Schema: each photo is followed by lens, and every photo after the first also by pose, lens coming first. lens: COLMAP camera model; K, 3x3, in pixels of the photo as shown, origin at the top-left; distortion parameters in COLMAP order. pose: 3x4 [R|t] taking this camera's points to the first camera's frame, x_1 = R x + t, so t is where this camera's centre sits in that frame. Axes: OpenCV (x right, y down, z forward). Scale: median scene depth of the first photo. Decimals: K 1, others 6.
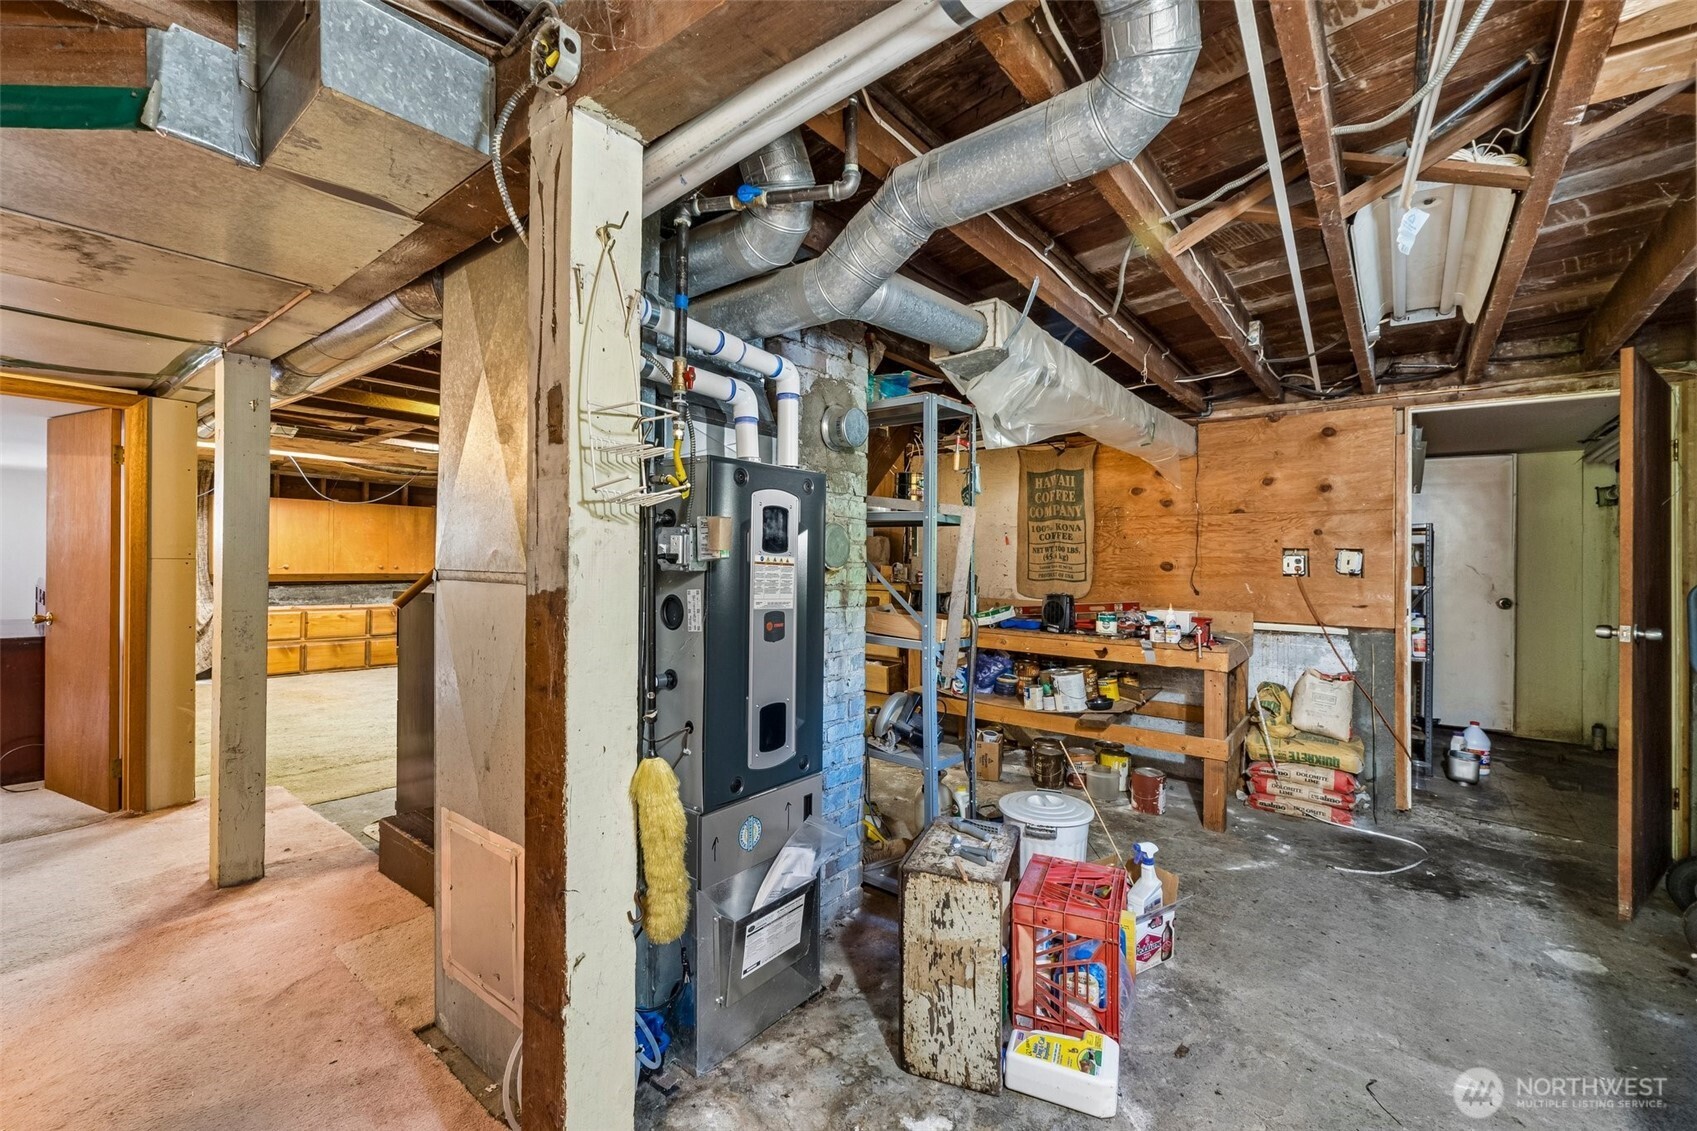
lens RADIAL K [[706.1, 0, 851.1], [0, 706.1, 562.9], [0, 0, 1]] dist [-0.001390, -0.000045]
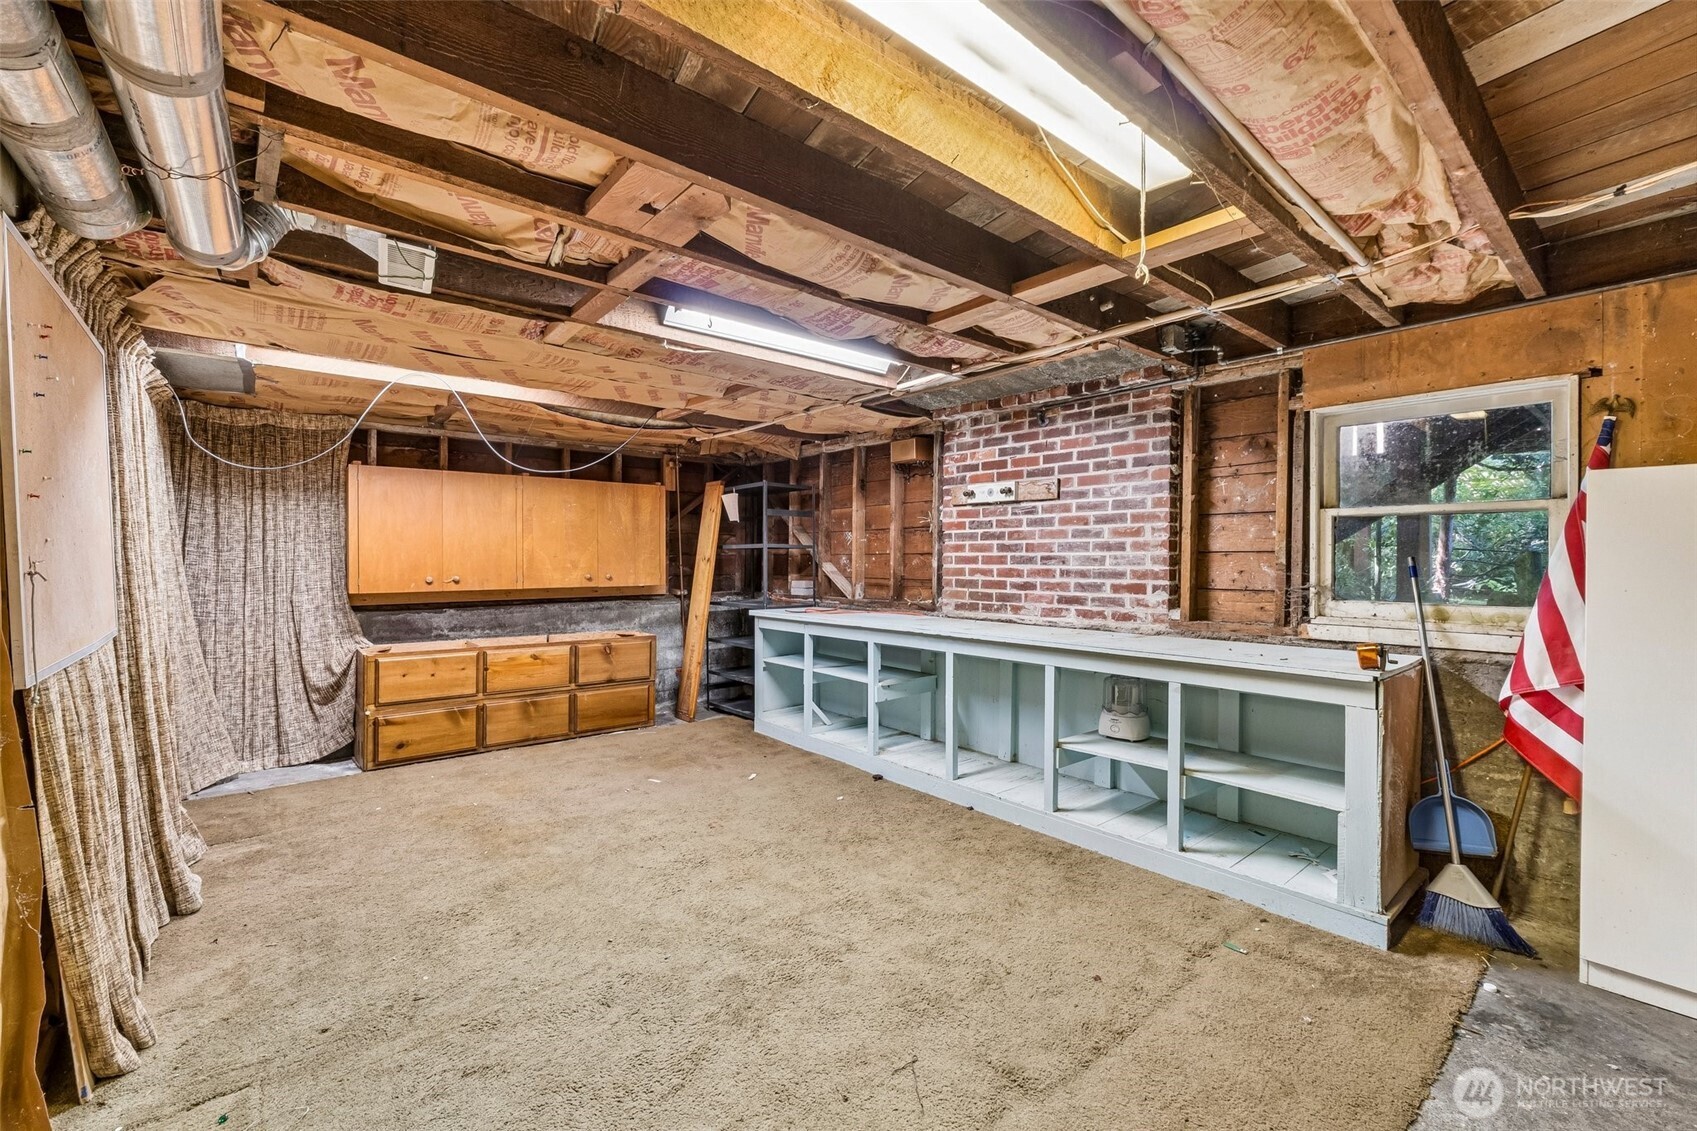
lens RADIAL K [[706.1, 0, 846.7], [0, 706.1, 568.4], [0, 0, 1]] dist [-0.001390, -0.000045]
pose [[0.978602, -0.005684, -0.205684, -0.314871], [0.007426, 0.999943, 0.007698, -0.005745], [0.205628, -0.009061, 0.978588, 0.433681]]
